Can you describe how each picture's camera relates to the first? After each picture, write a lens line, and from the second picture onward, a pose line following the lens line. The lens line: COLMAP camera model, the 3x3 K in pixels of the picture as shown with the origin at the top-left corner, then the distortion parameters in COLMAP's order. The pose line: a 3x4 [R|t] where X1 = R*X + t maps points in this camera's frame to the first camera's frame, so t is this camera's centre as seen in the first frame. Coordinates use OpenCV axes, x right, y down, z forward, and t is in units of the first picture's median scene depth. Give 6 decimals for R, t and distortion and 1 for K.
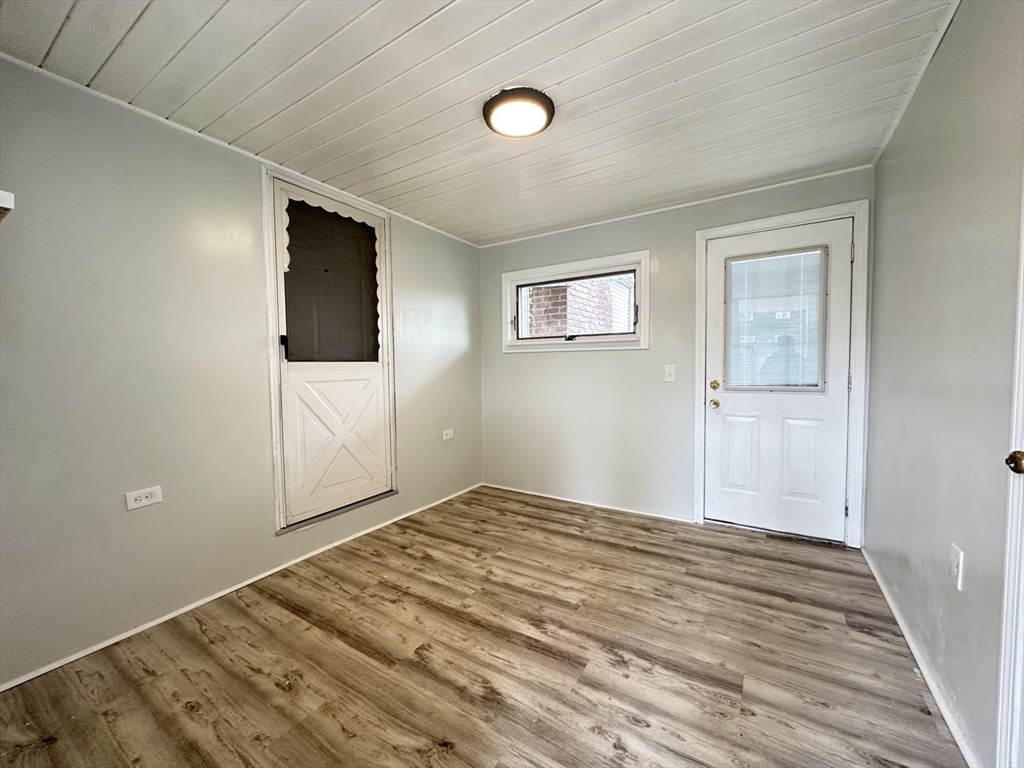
lens RADIAL K [[405.0, 0, 512.1], [0, 405.0, 383.7], [0, 0, 1]] dist [-0.001232, 0.000355]
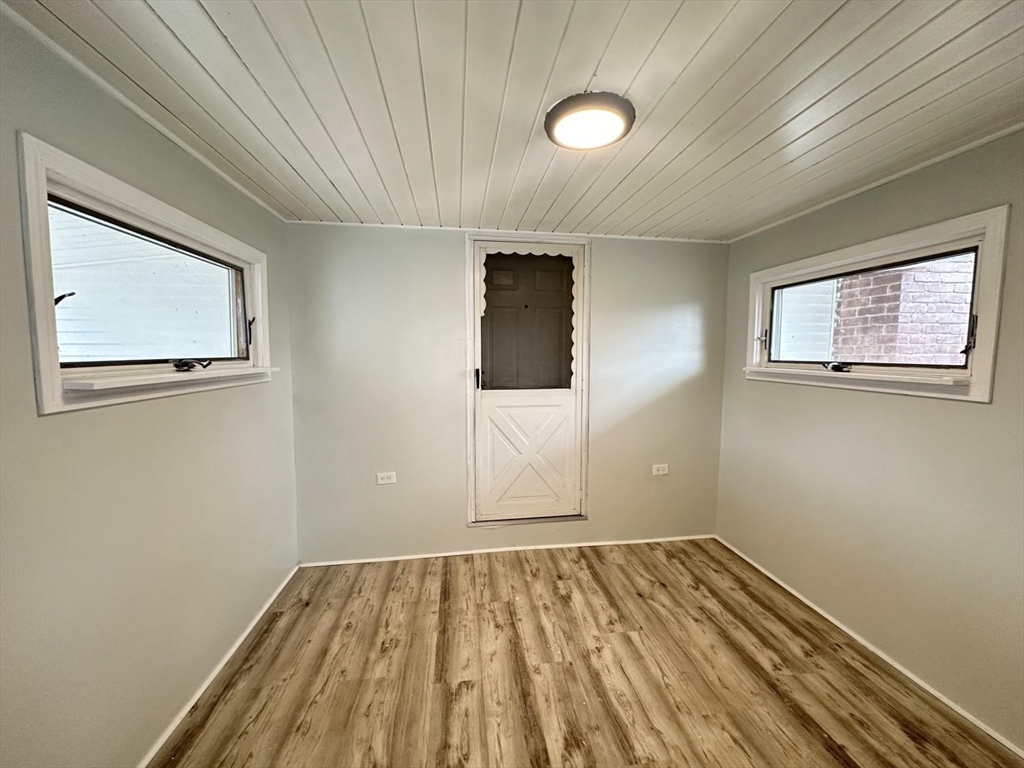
lens RADIAL K [[405.0, 0, 513.9], [0, 405.0, 384.6], [0, 0, 1]] dist [-0.001232, 0.000355]
pose [[0.648382, 0.073530, -0.757756, 0.397871], [-0.042397, 0.997268, 0.060494, -0.136331], [0.760134, -0.007096, 0.649728, 0.259158]]
